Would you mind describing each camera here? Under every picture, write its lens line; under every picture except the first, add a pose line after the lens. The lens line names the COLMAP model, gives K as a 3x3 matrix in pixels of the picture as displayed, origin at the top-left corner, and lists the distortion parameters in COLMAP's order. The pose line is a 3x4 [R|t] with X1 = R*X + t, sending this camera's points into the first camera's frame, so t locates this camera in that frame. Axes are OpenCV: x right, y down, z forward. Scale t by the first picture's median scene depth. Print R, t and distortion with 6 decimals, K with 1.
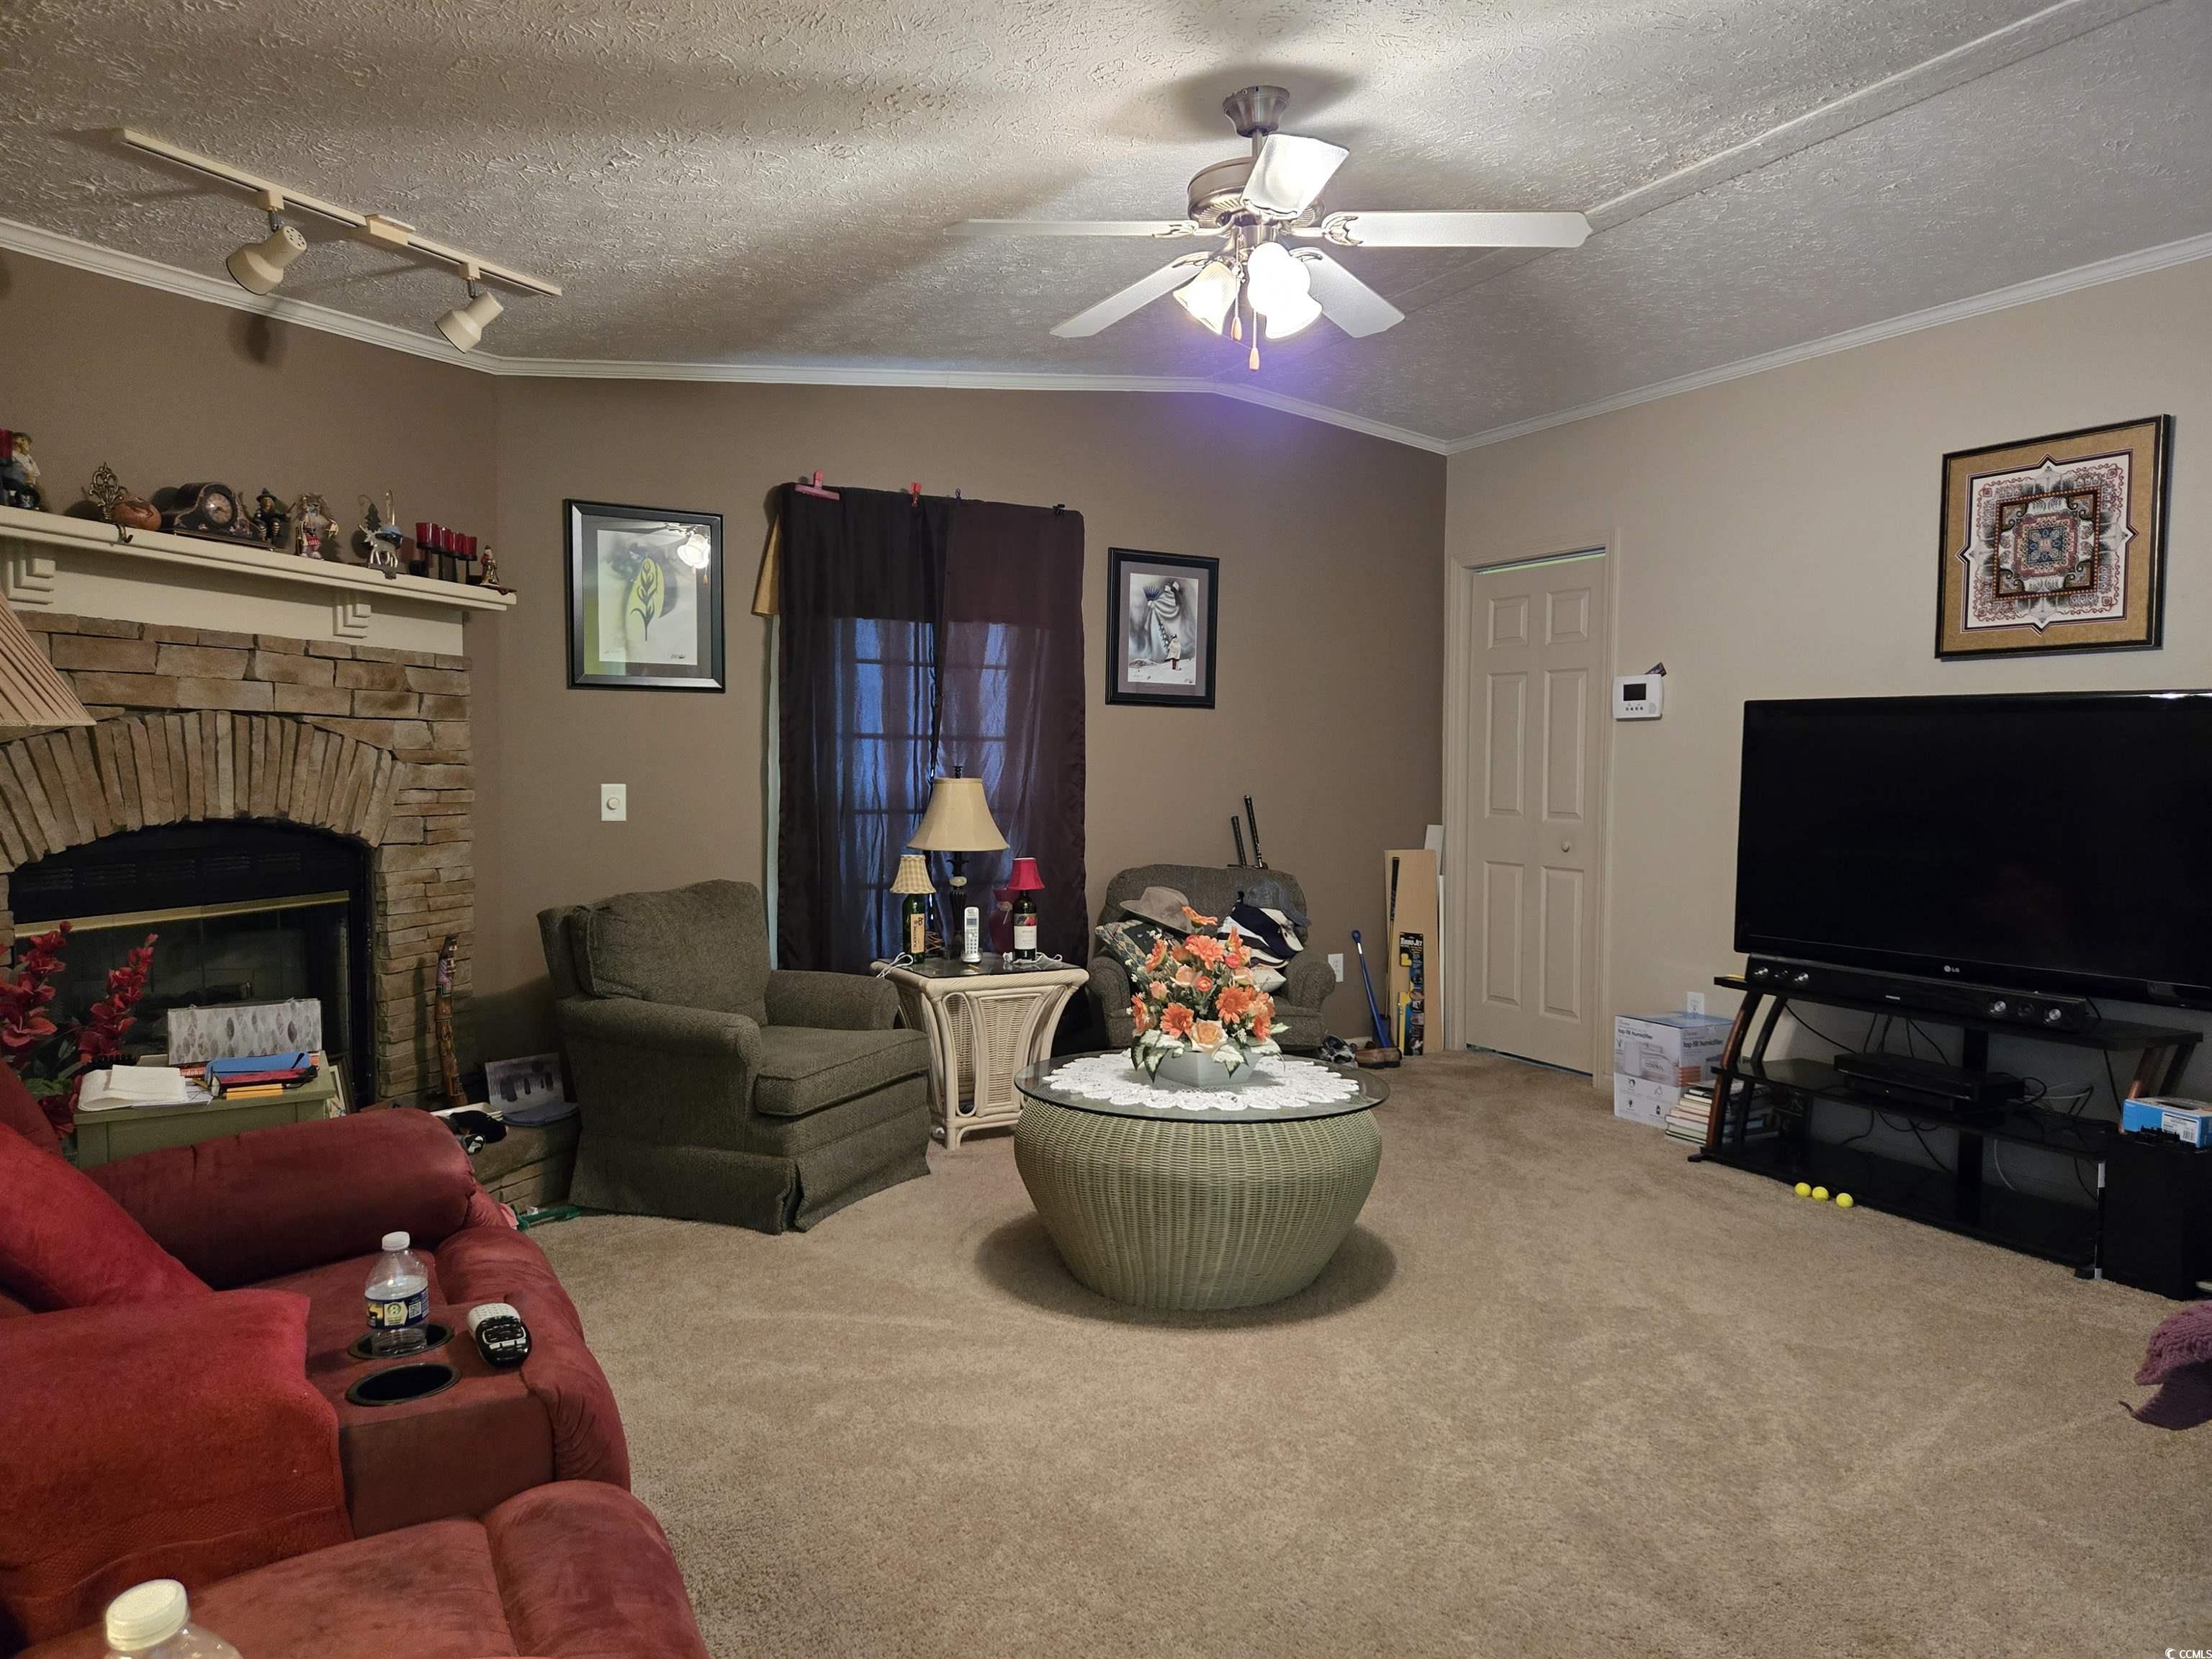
lens RADIAL K [[1471.9, 0, 1139.3], [0, 1471.9, 810.6], [0, 0, 1]] dist [0.071249, -0.058541]
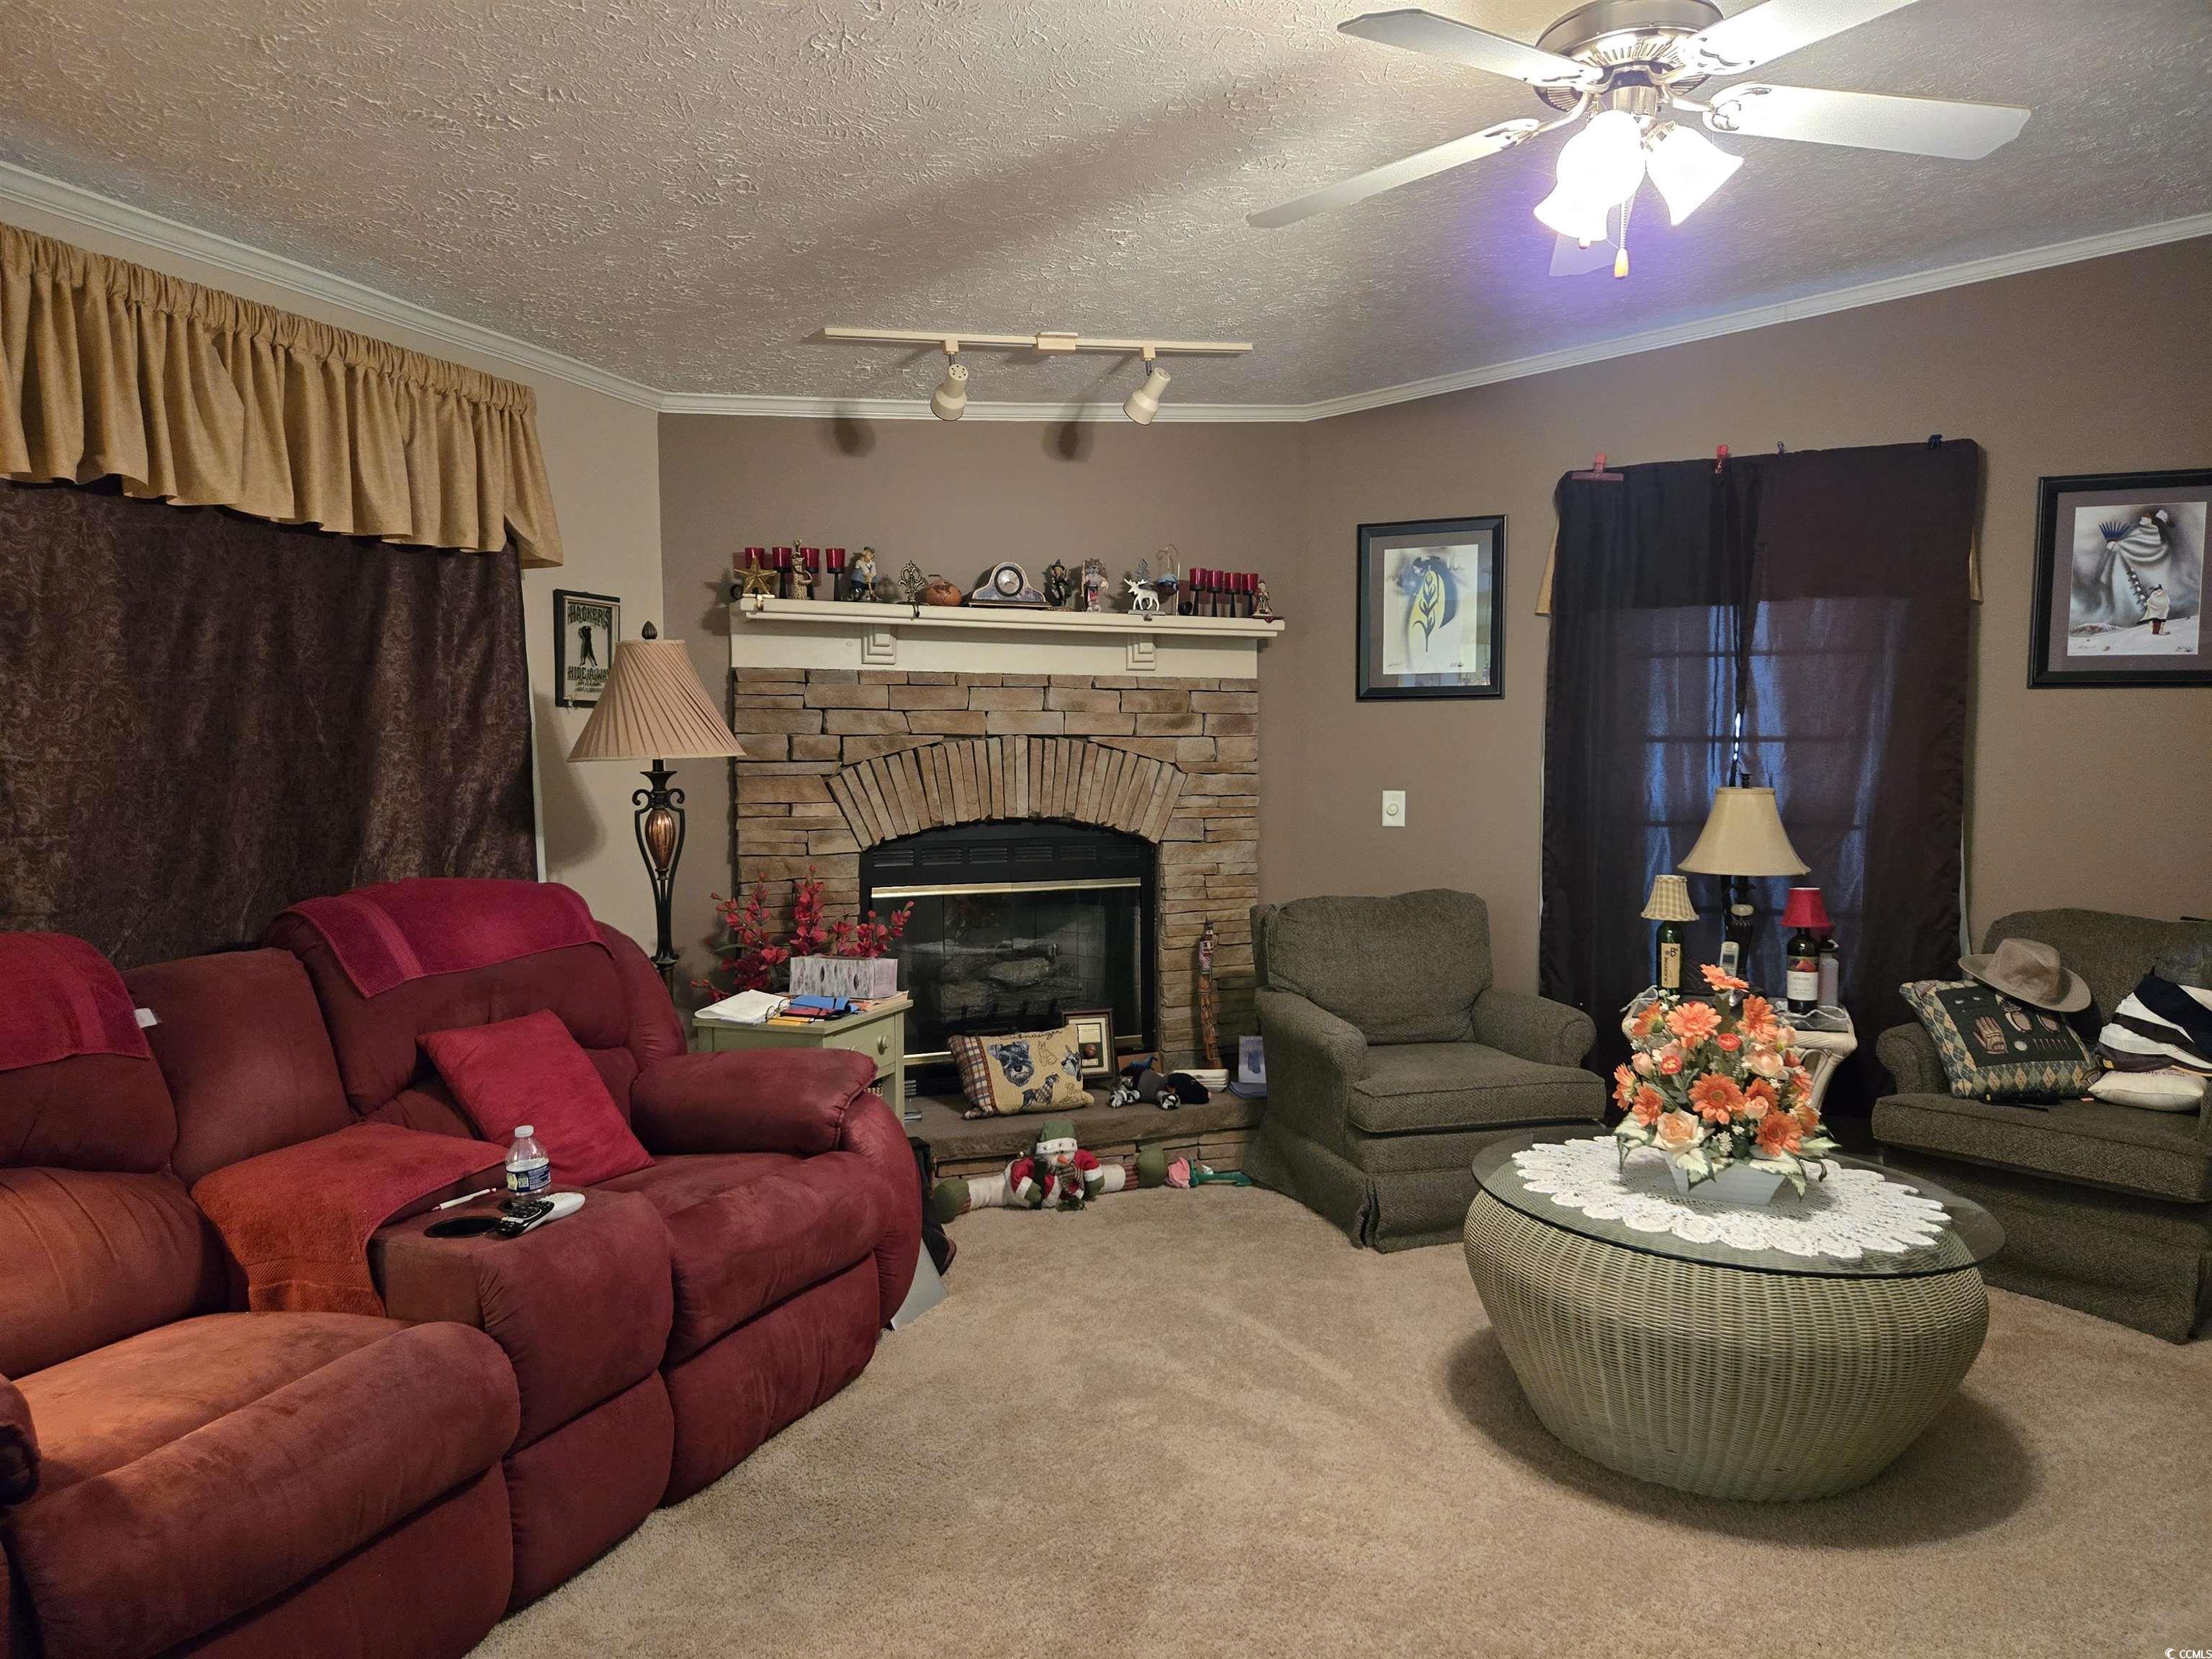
lens RADIAL K [[1471.9, 0, 1138.5], [0, 1471.9, 817.9], [0, 0, 1]] dist [0.071249, -0.058541]
pose [[0.625888, 0.027885, -0.779414, 0.395523], [-0.017939, 0.999611, 0.021358, -0.020552], [0.779707, 0.000614, 0.626145, 0.236632]]
